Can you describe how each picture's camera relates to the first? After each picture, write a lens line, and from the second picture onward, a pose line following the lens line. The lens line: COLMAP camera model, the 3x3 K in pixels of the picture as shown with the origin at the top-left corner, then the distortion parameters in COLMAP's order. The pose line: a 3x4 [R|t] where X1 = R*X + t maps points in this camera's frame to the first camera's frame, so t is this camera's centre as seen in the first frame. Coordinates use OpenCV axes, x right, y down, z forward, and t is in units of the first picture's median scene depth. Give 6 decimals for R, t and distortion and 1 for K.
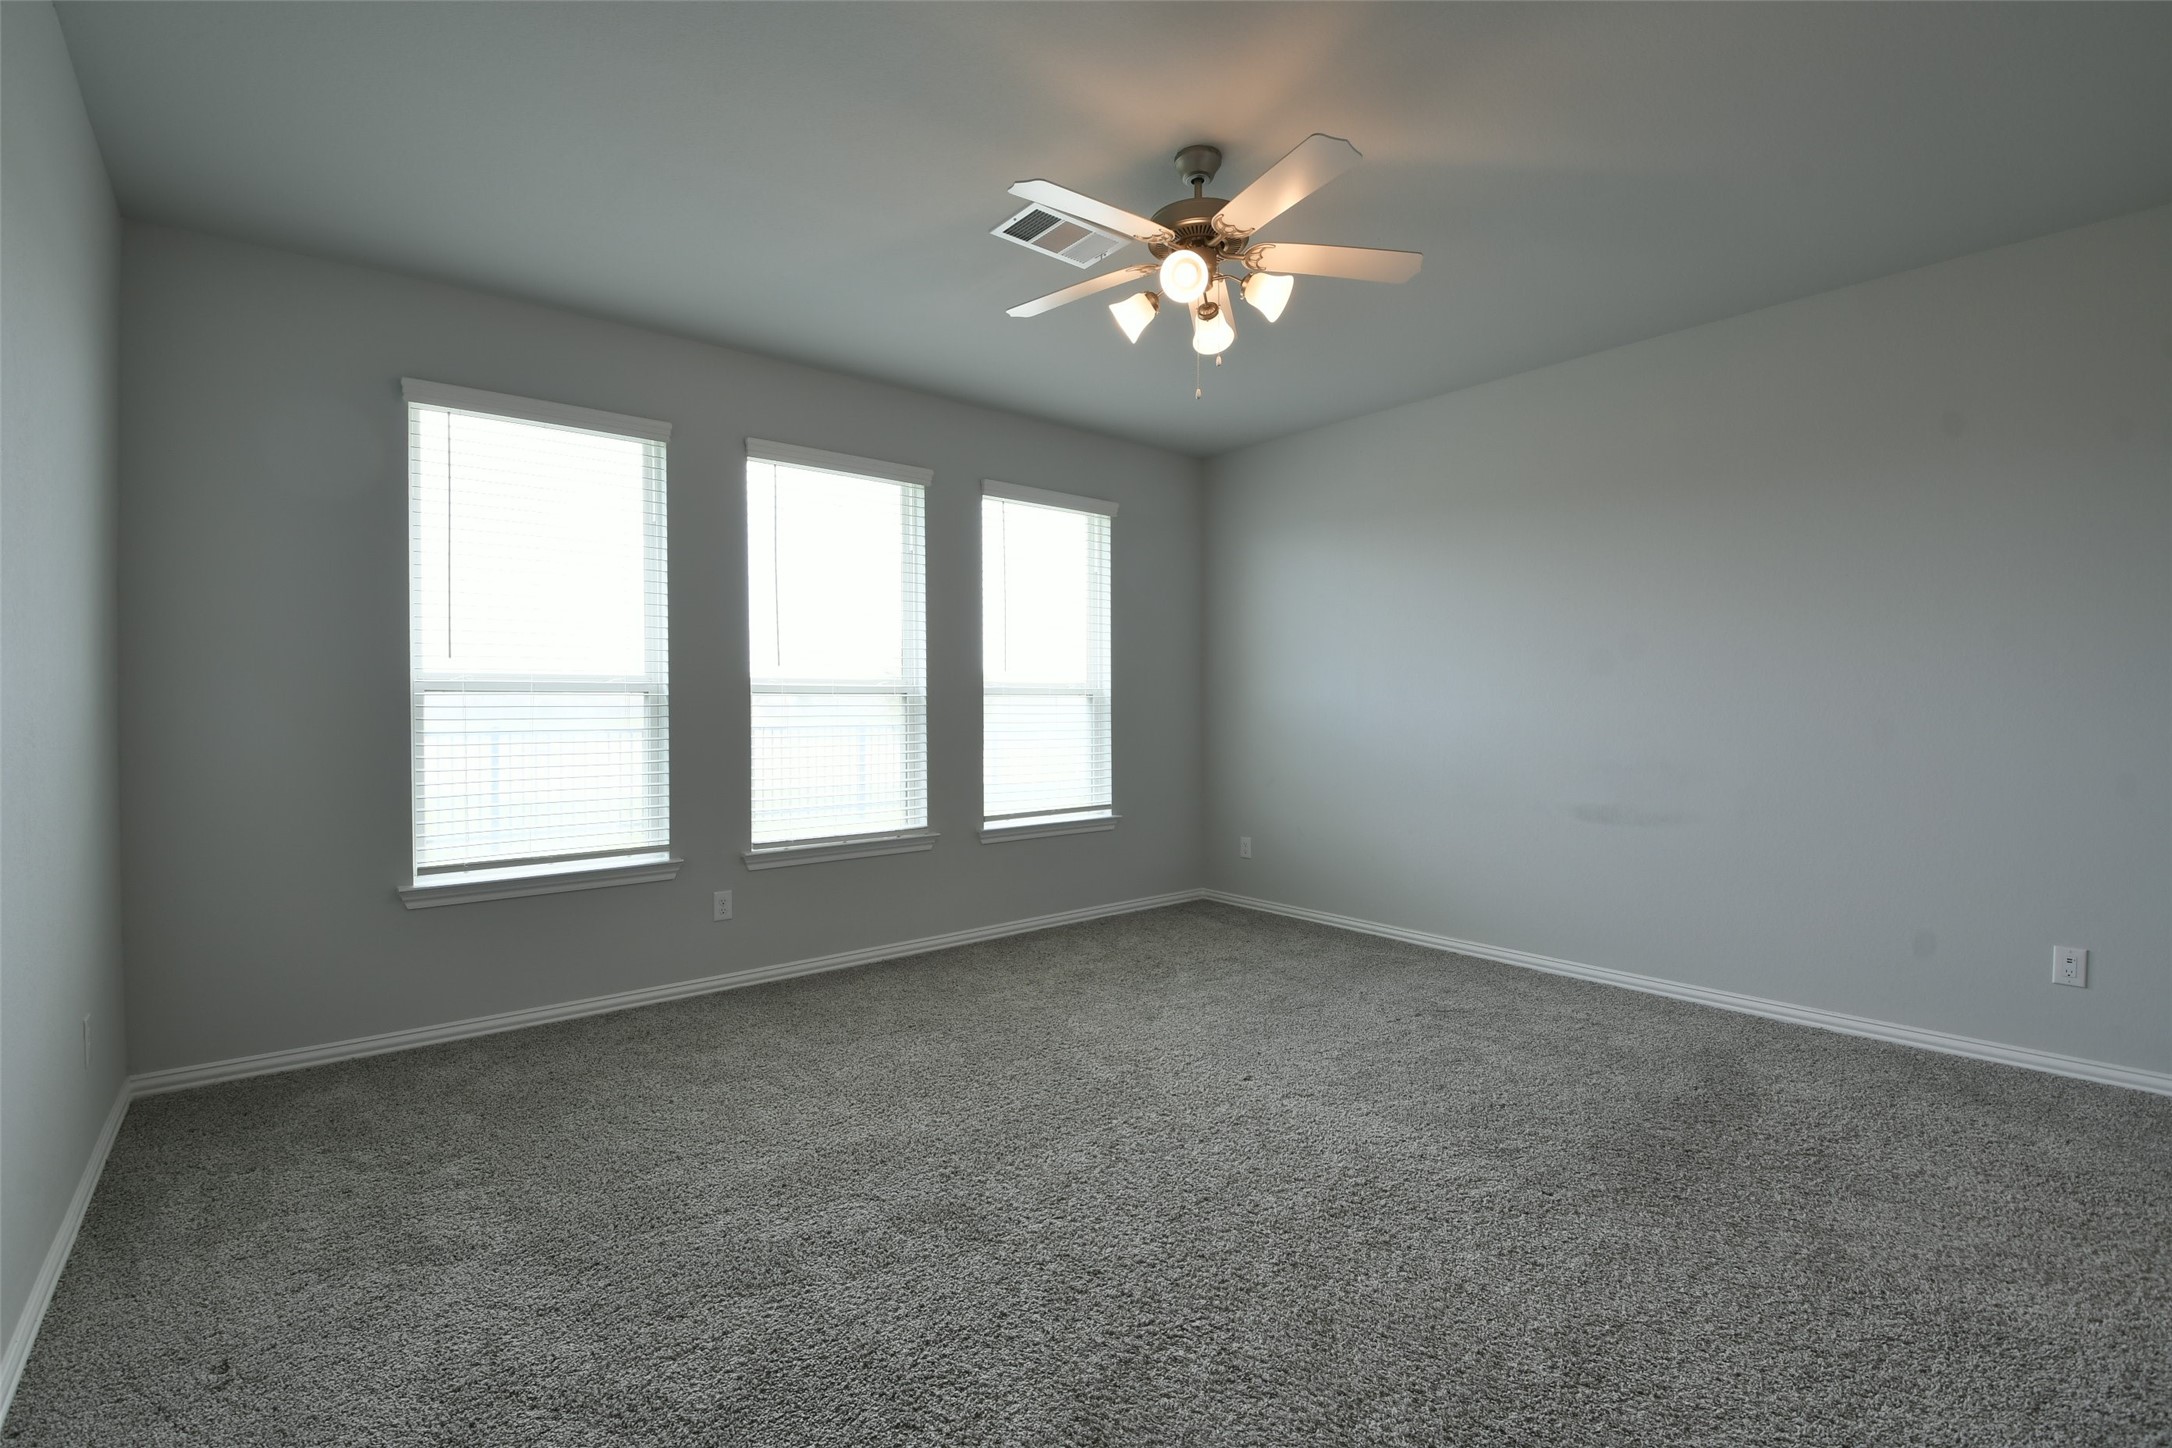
lens RADIAL K [[934.1, 0, 1041.4], [0, 934.1, 715.0], [0, 0, 1]] dist [-0.002098, -0.018781]
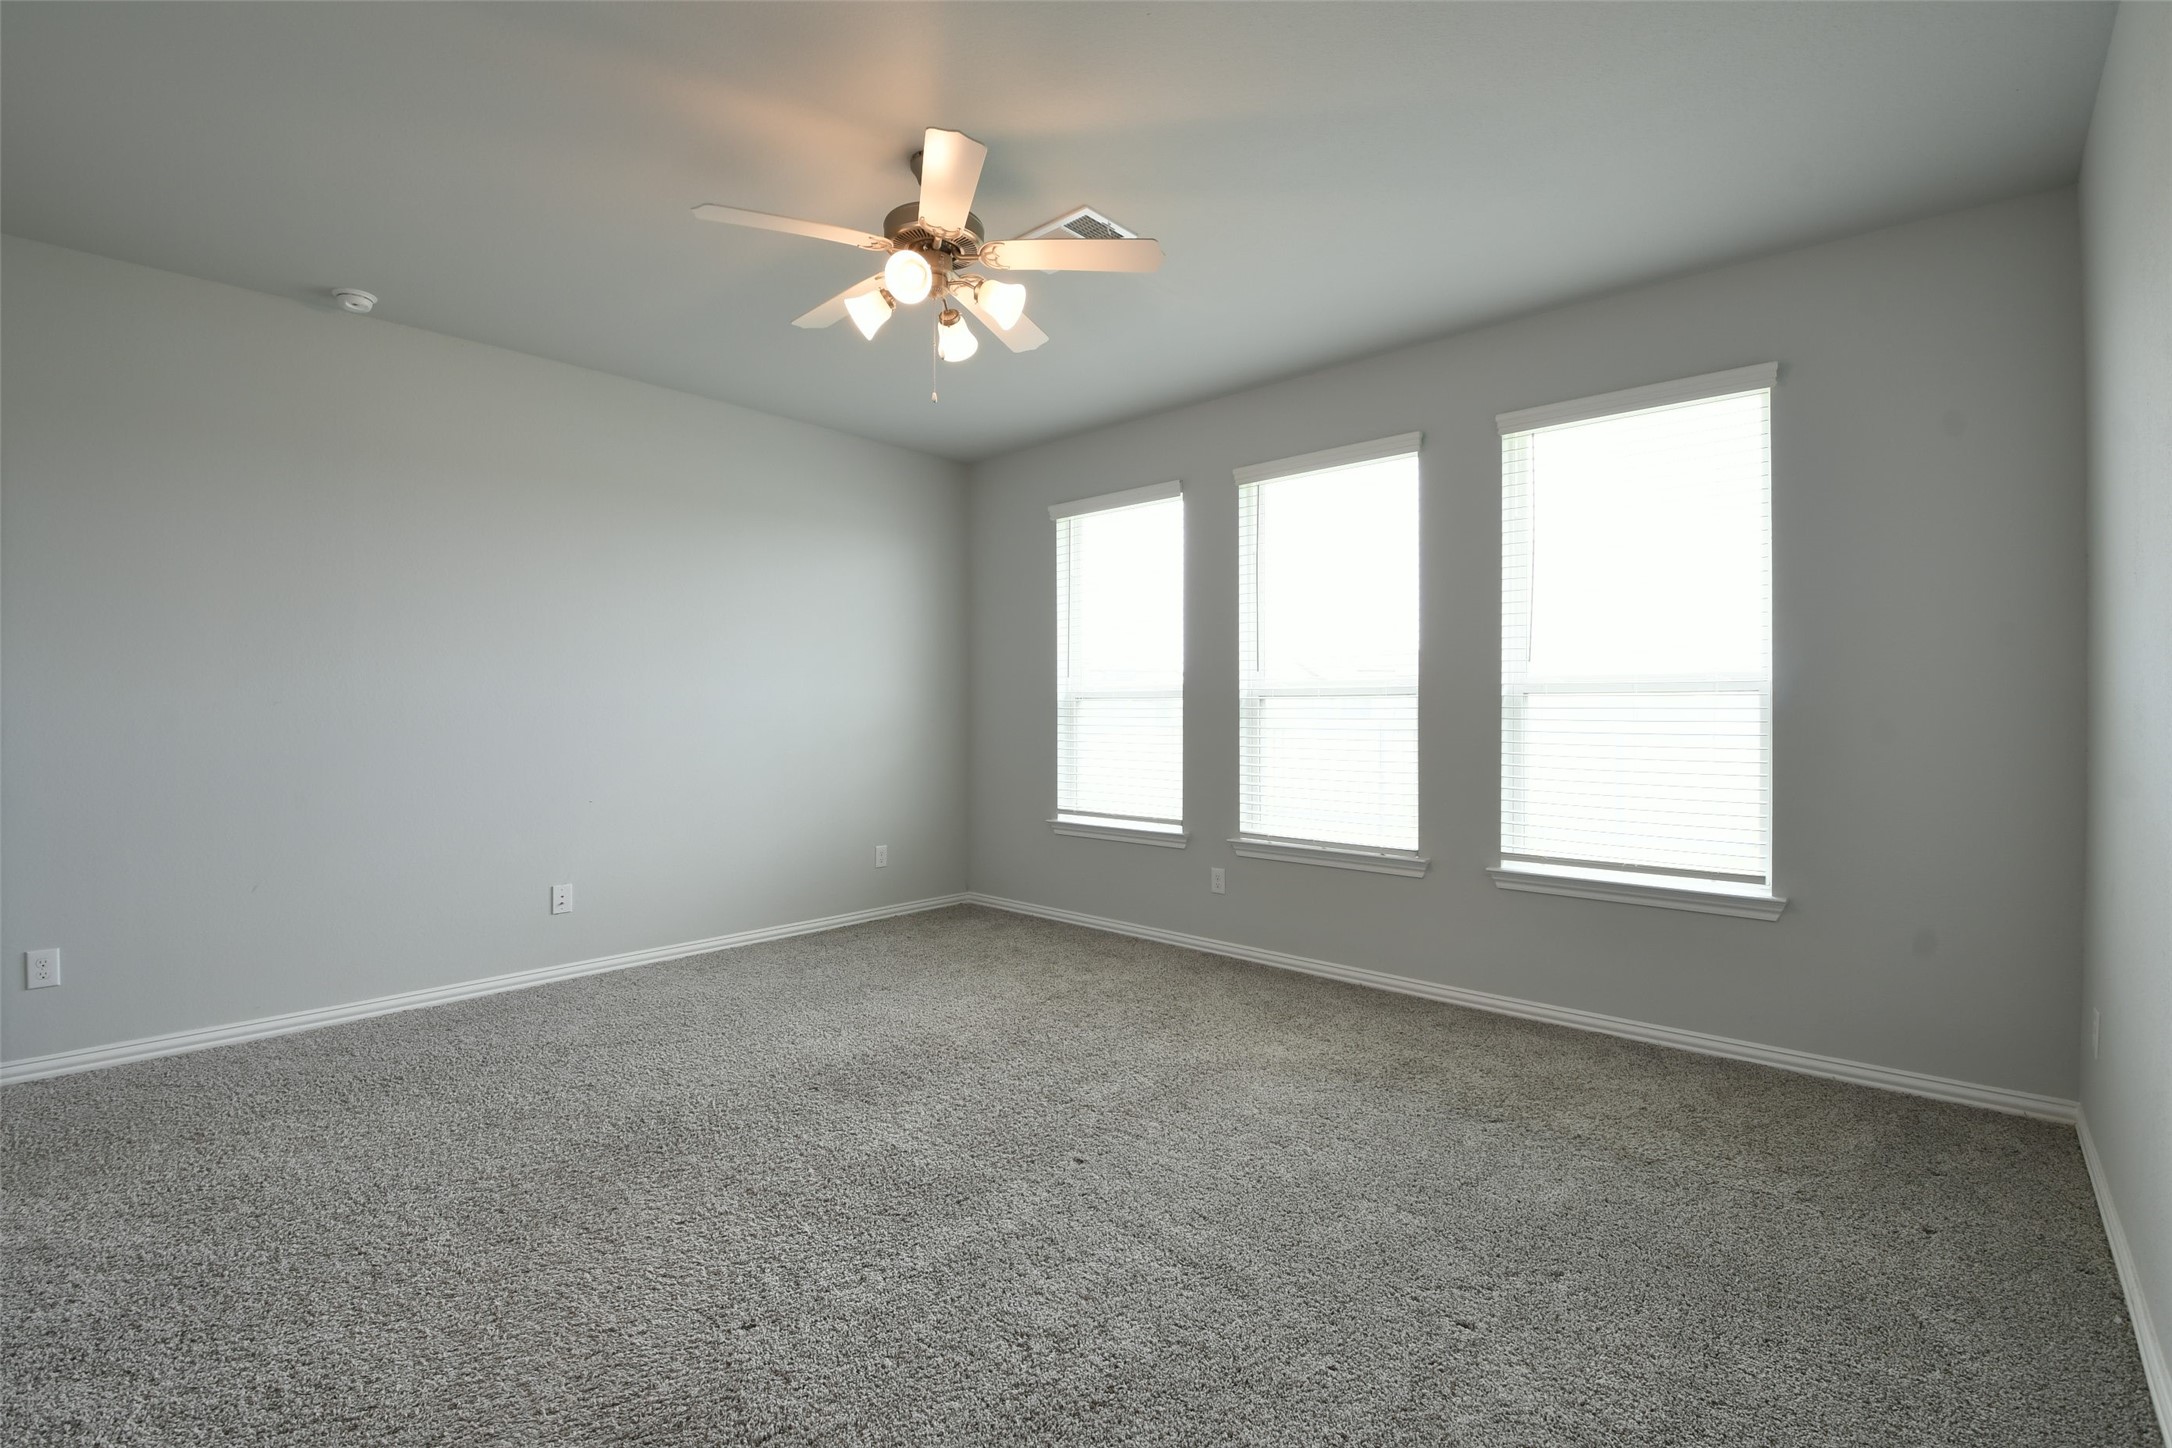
lens RADIAL K [[960.1, 0, 1072.0], [0, 960.1, 714.8], [0, 0, 1]] dist [0.020614, -0.034084]
pose [[0.155421, 0.008588, -0.987811, 0.811354], [-0.009362, 0.999930, 0.007220, -0.008360], [0.987804, 0.008125, 0.155491, 0.641711]]
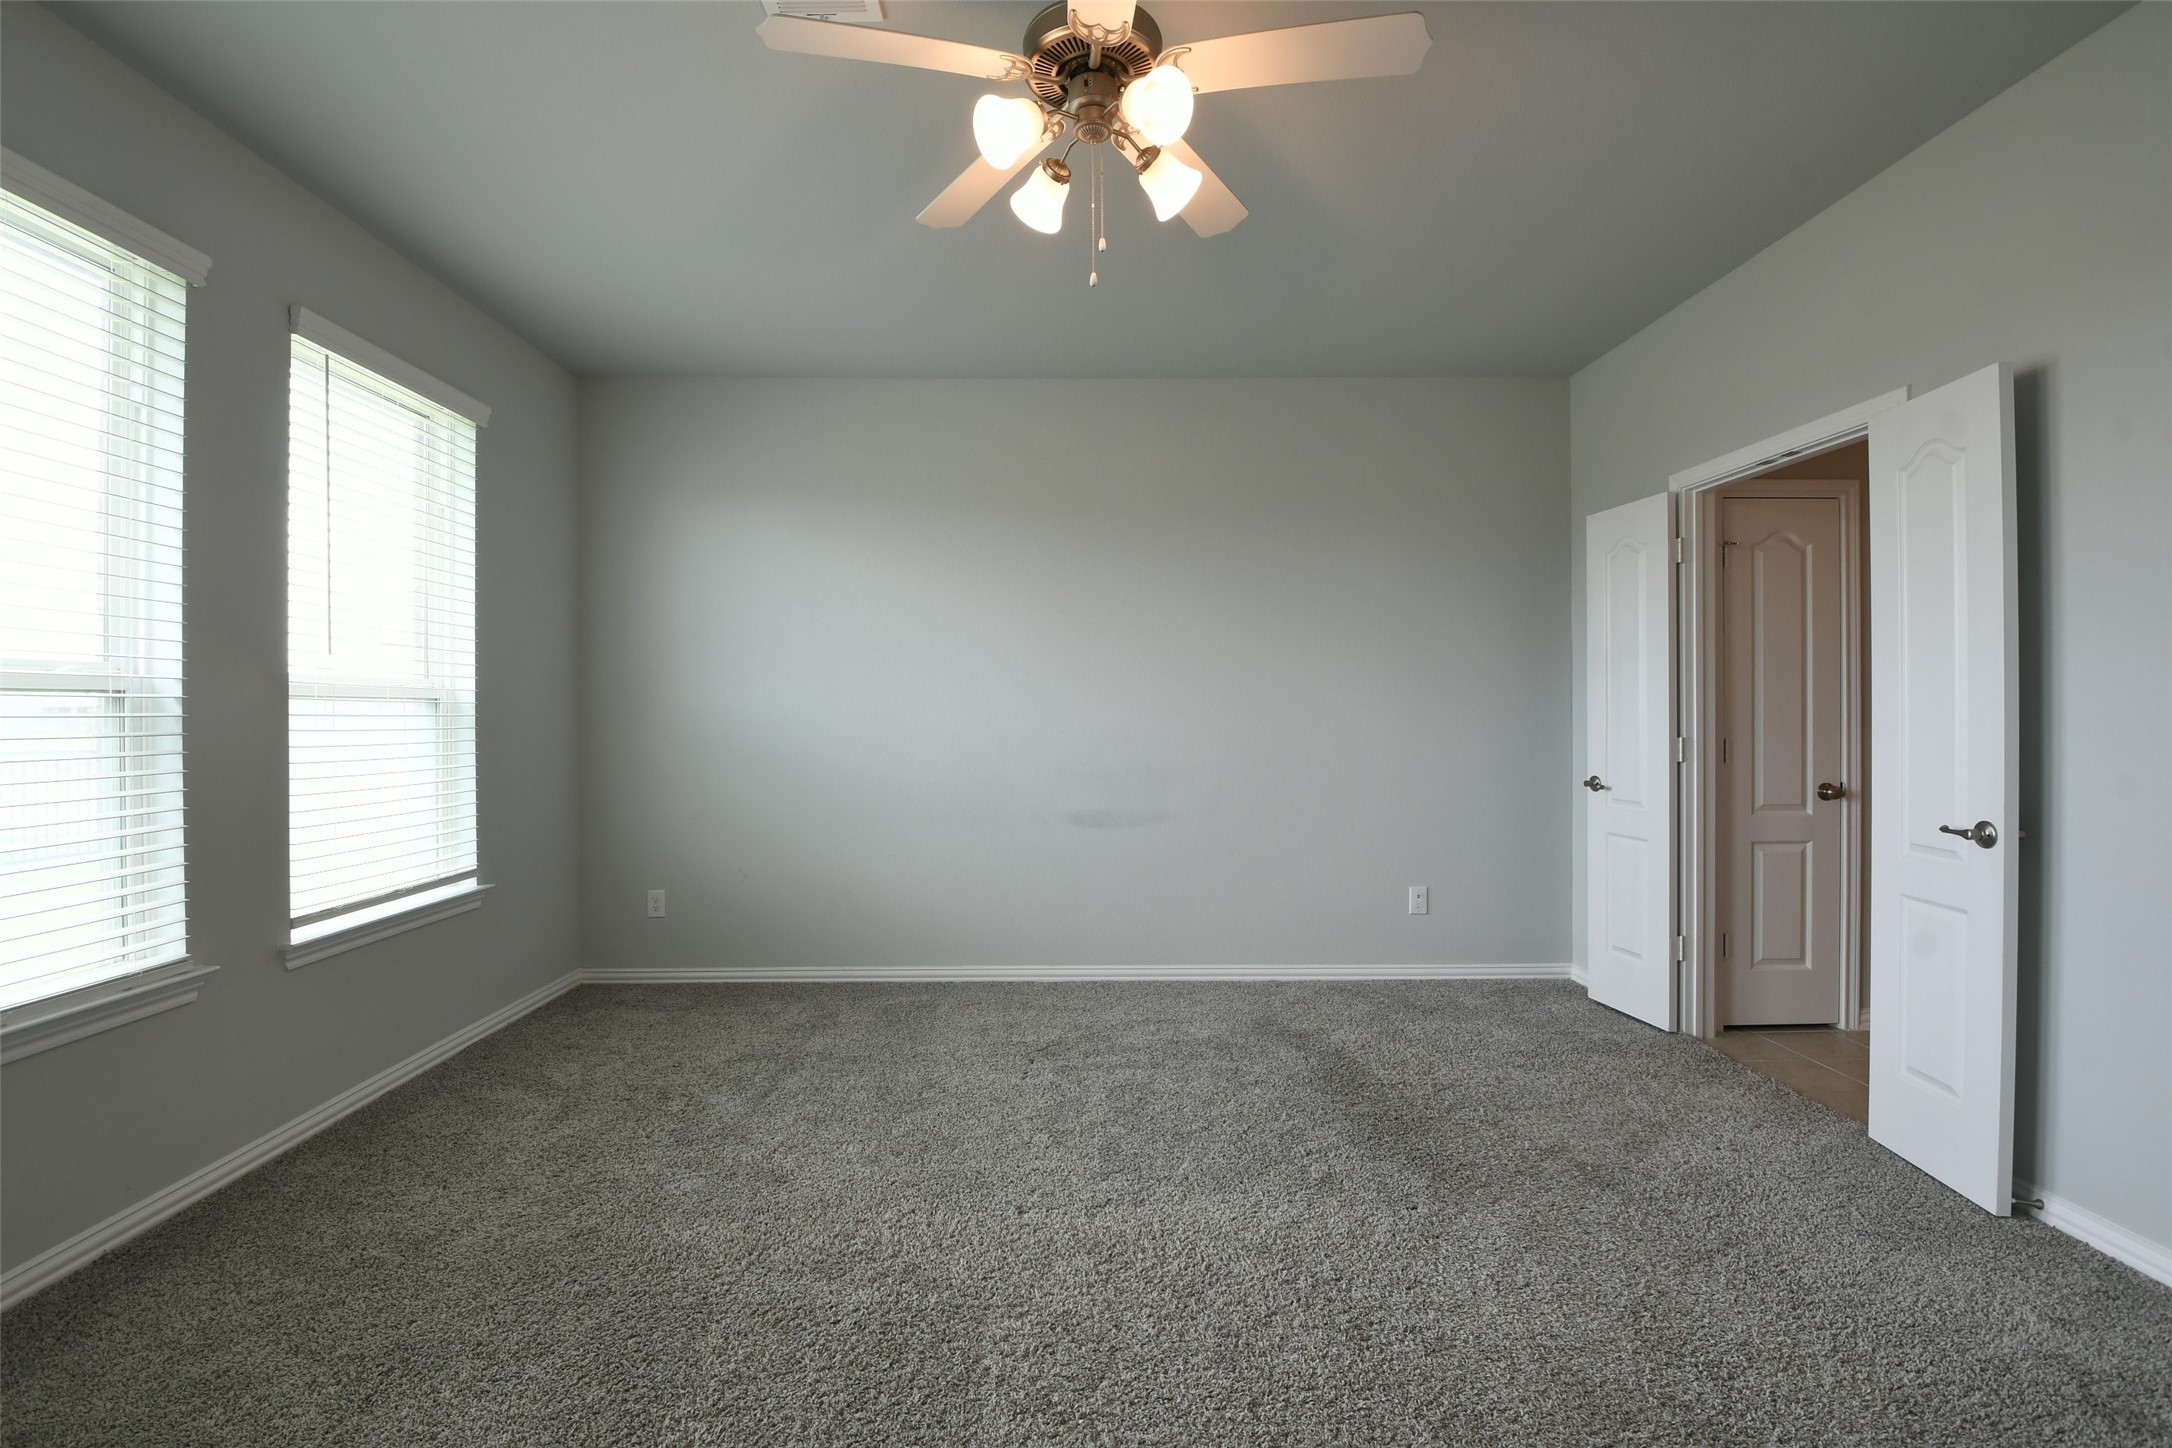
lens RADIAL K [[960.1, 0, 1072.0], [0, 960.1, 714.8], [0, 0, 1]] dist [0.020614, -0.034084]
pose [[0.613192, -0.000409, 0.789934, -0.271498], [0.009077, 0.999937, -0.006528, -0.003977], [-0.789882, 0.011173, 0.613157, 0.360013]]
